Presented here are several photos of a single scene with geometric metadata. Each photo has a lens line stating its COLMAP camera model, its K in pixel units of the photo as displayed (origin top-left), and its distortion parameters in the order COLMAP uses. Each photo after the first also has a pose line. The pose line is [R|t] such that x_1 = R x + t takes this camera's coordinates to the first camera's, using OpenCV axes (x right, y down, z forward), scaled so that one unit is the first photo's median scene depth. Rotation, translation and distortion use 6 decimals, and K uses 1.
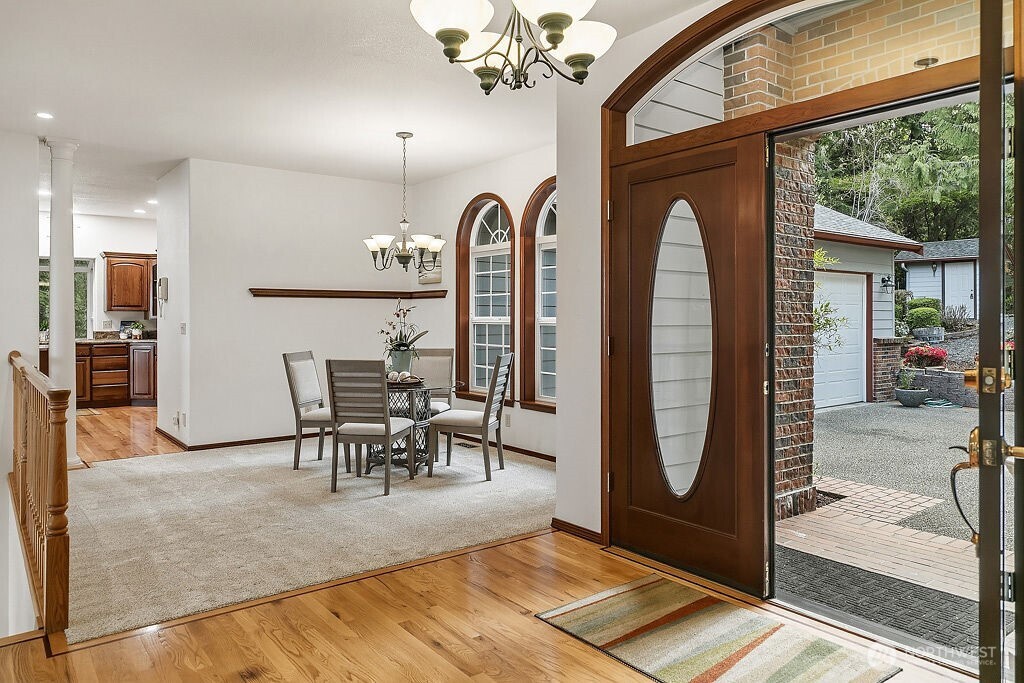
lens RADIAL K [[695.9, 0, 511.0], [0, 695.9, 307.9], [0, 0, 1]] dist [0.004498, 0.000550]
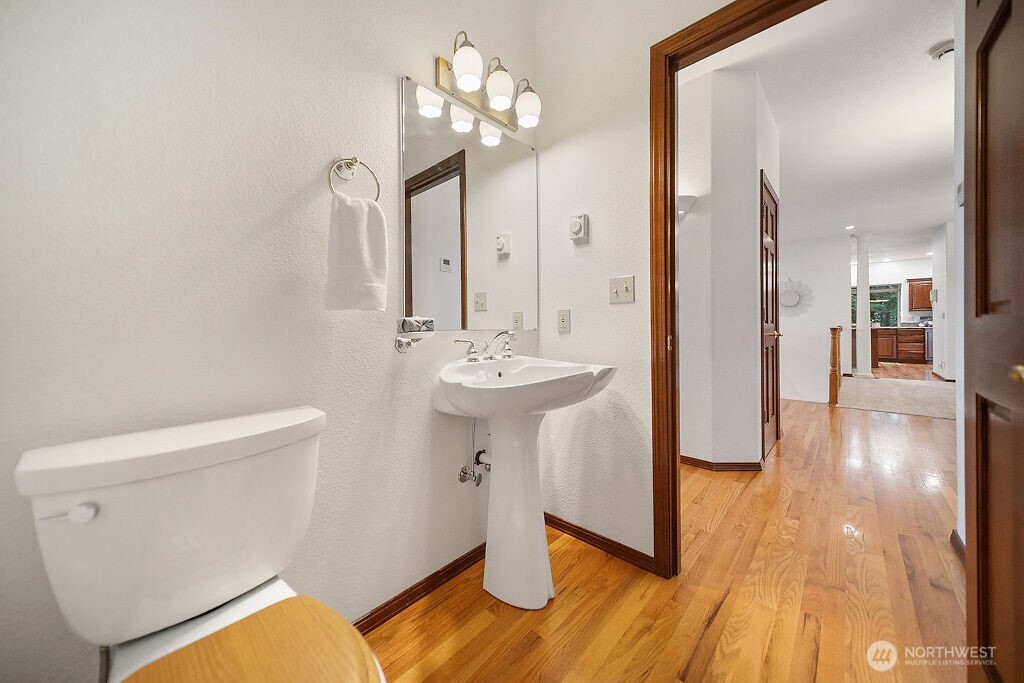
lens RADIAL K [[360.9, 0, 491.3], [0, 360.9, 331.0], [0, 0, 1]] dist [-0.000961, 0.000260]
pose [[0.131555, 0.008409, -0.991273, 0.319066], [0.023021, 0.999668, 0.011535, 0.029340], [0.991041, -0.024338, 0.131318, -0.315943]]
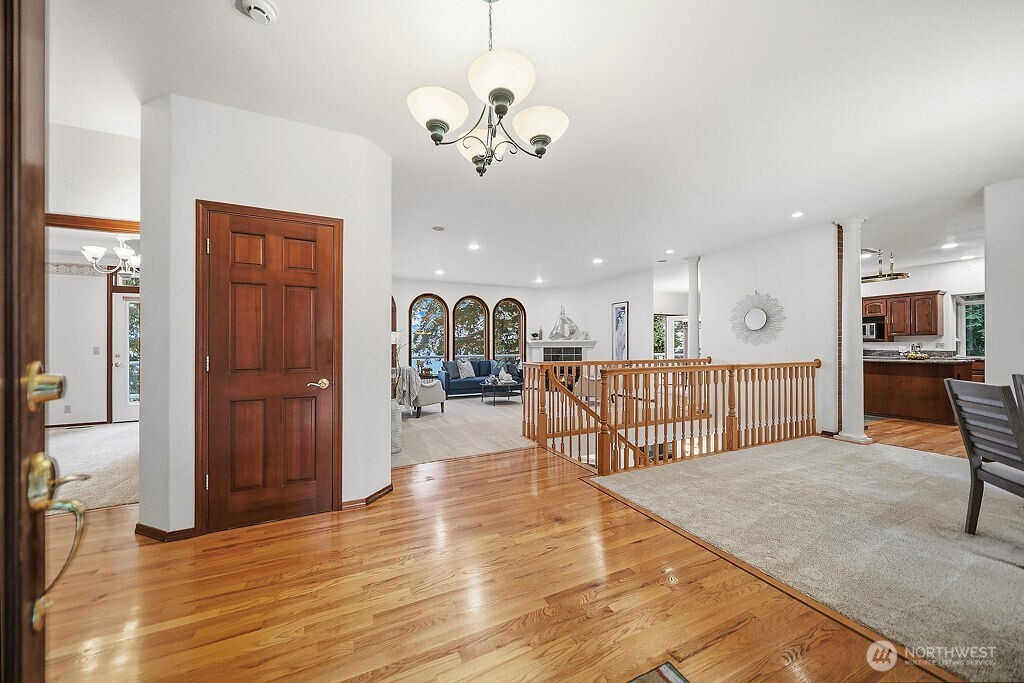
lens RADIAL K [[360.9, 0, 506.1], [0, 360.9, 345.0], [0, 0, 1]] dist [-0.000961, 0.000260]
pose [[-0.219793, 0.003752, -0.975539, 0.232800], [0.016097, 0.999870, 0.000218, 0.013050], [0.975414, -0.015655, -0.219825, 0.395873]]
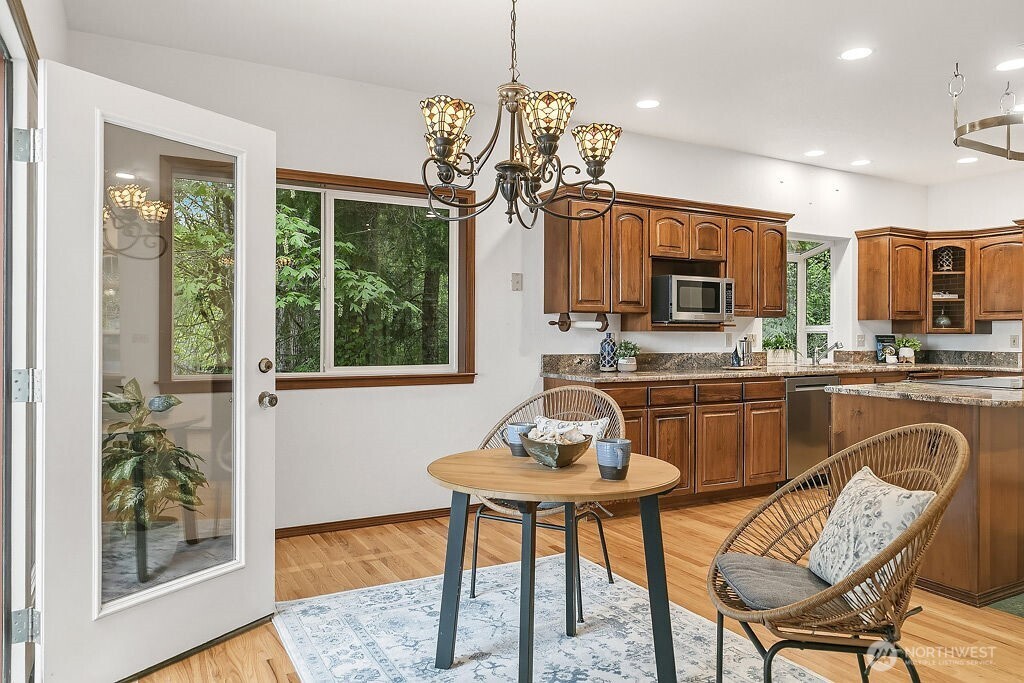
lens RADIAL K [[695.9, 0, 507.1], [0, 695.9, 340.0], [0, 0, 1]] dist [0.004498, 0.000550]
pose [[0.987052, 0.008723, -0.160161, -1.215825], [-0.005454, 0.999768, 0.020837, 0.017471], [0.160306, -0.019694, 0.986871, 0.460560]]
